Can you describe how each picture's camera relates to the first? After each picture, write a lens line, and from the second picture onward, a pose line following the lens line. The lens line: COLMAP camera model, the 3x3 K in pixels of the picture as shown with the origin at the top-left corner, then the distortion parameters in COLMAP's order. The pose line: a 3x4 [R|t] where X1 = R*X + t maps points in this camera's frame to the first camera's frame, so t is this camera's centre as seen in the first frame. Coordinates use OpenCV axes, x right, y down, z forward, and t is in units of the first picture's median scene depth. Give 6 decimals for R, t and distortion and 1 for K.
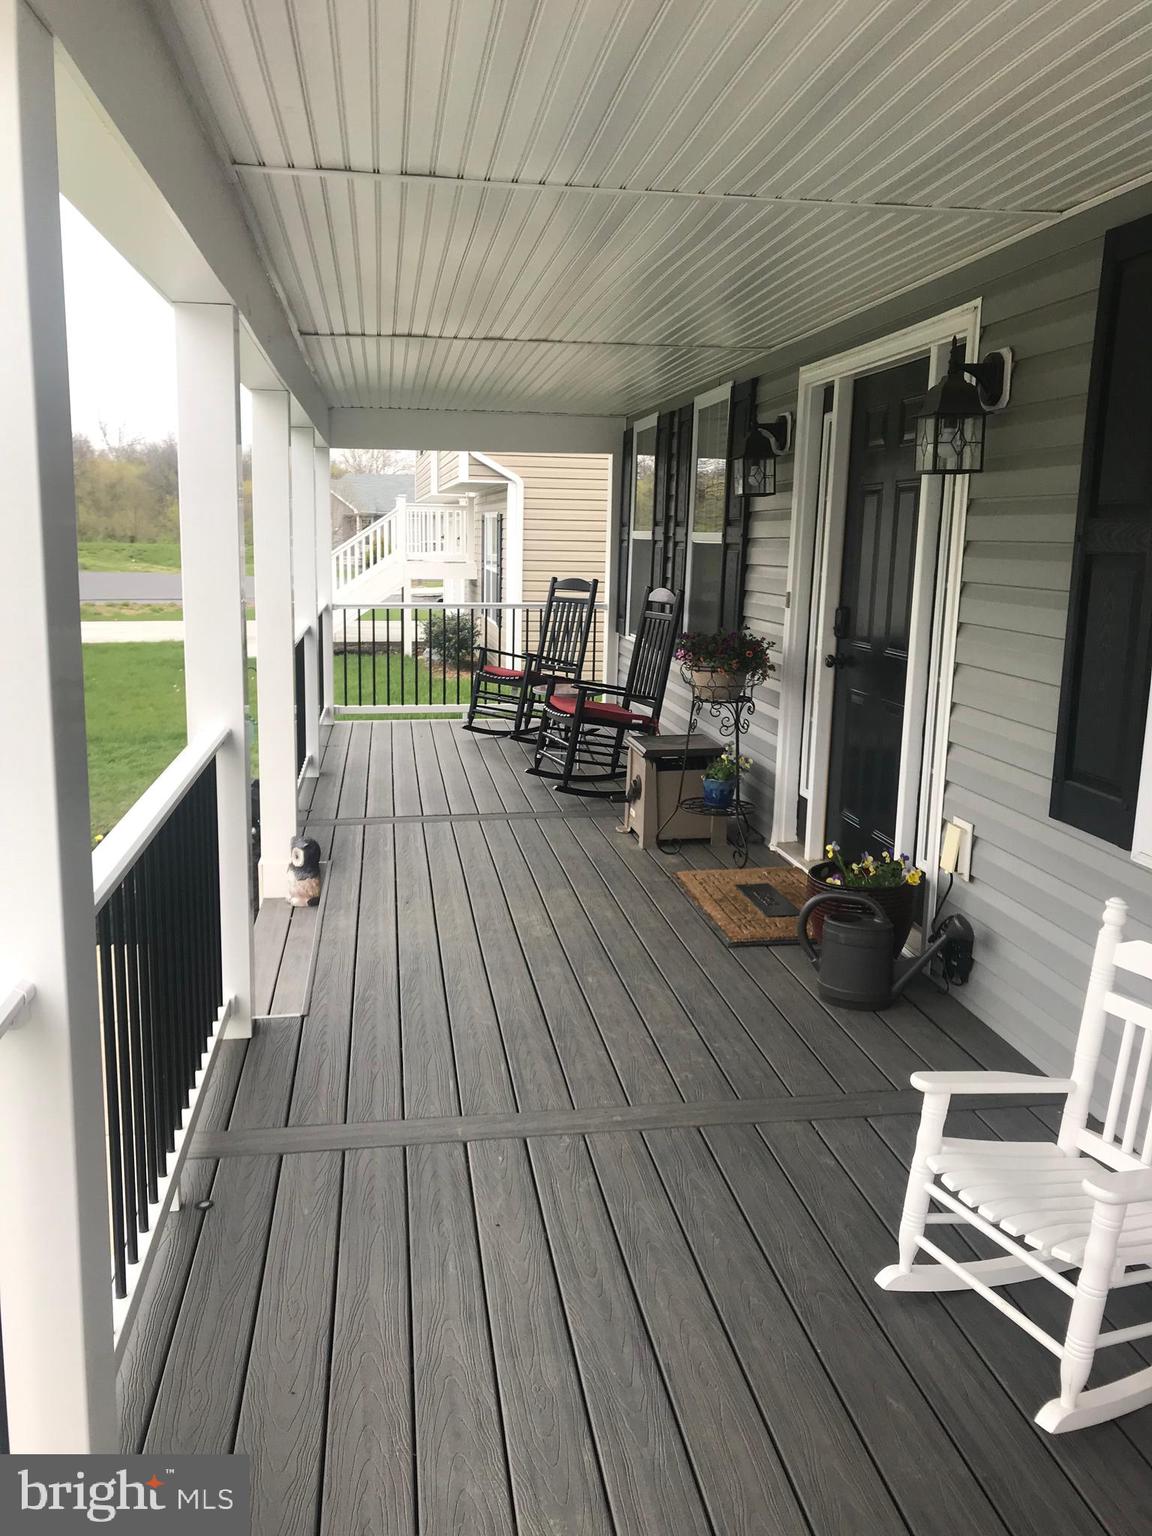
lens RADIAL K [[1269.4, 0, 581.0], [0, 1269.4, 766.8], [0, 0, 1]] dist [-0.045480, 0.041651]
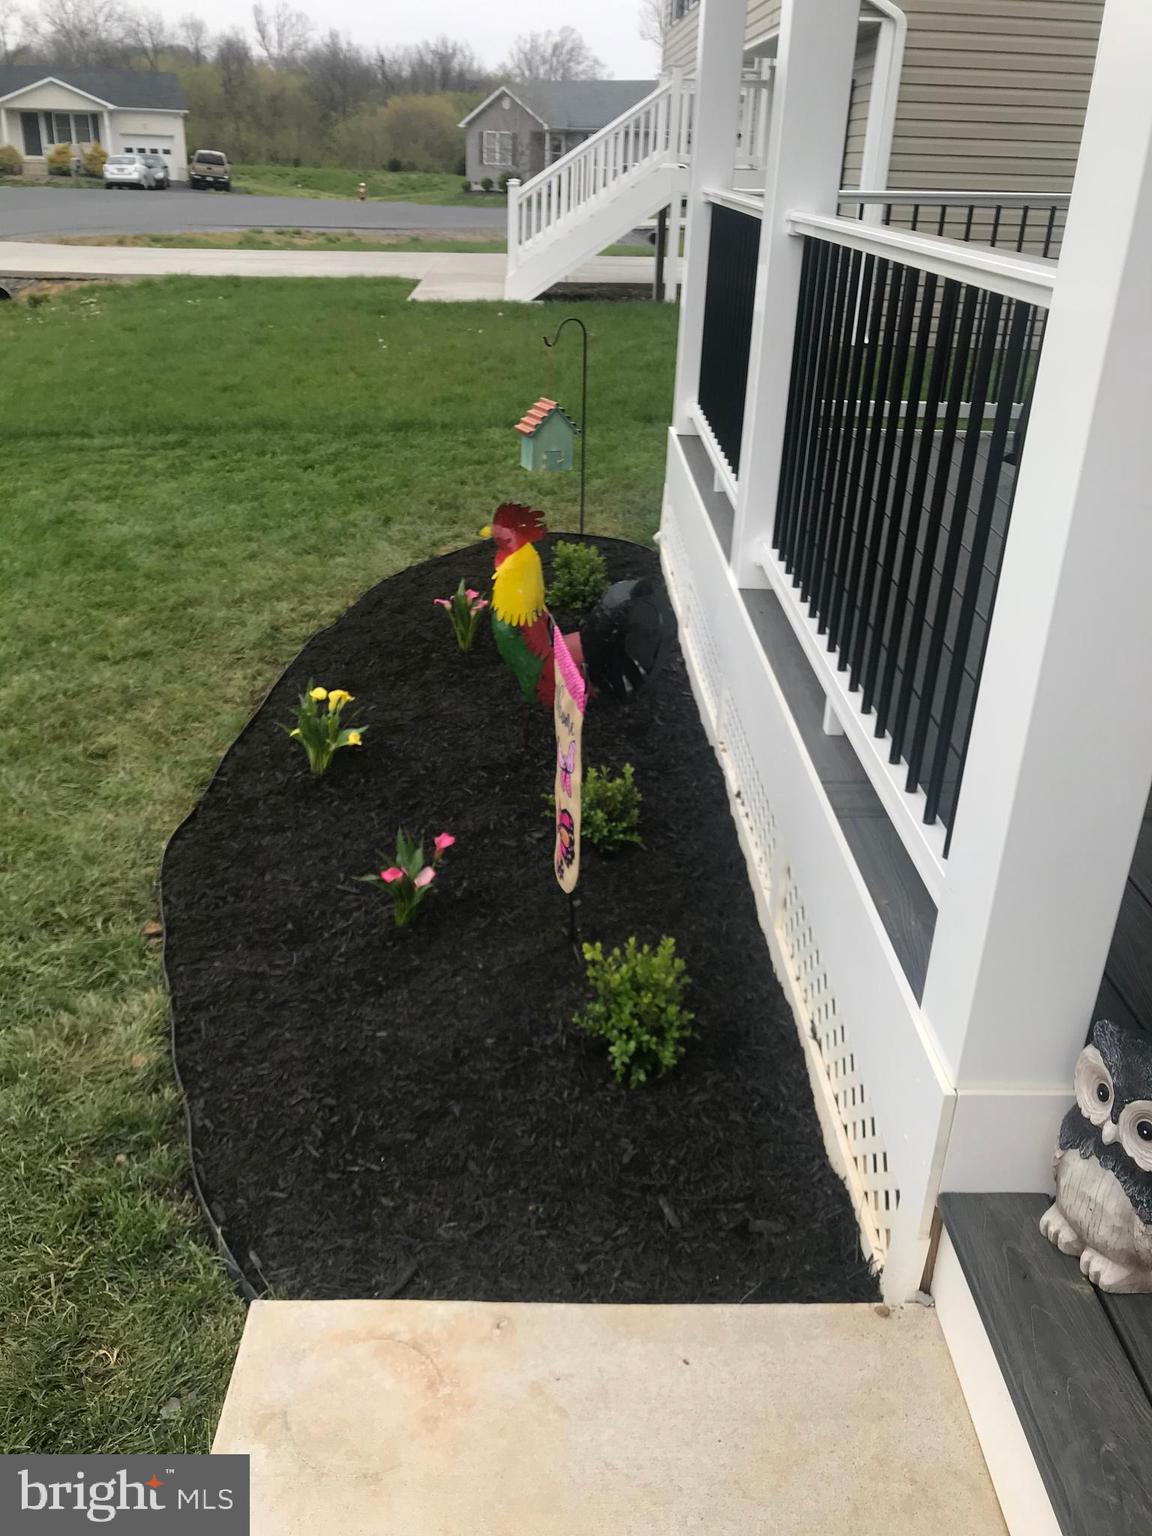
lens RADIAL K [[1269.4, 0, 573.3], [0, 1269.4, 776.3], [0, 0, 1]] dist [-0.045480, 0.041651]
pose [[0.990309, 0.065184, -0.122630, -0.046058], [-0.030031, 0.962627, 0.269160, -0.009173], [0.135592, -0.262869, 0.955256, 0.112032]]
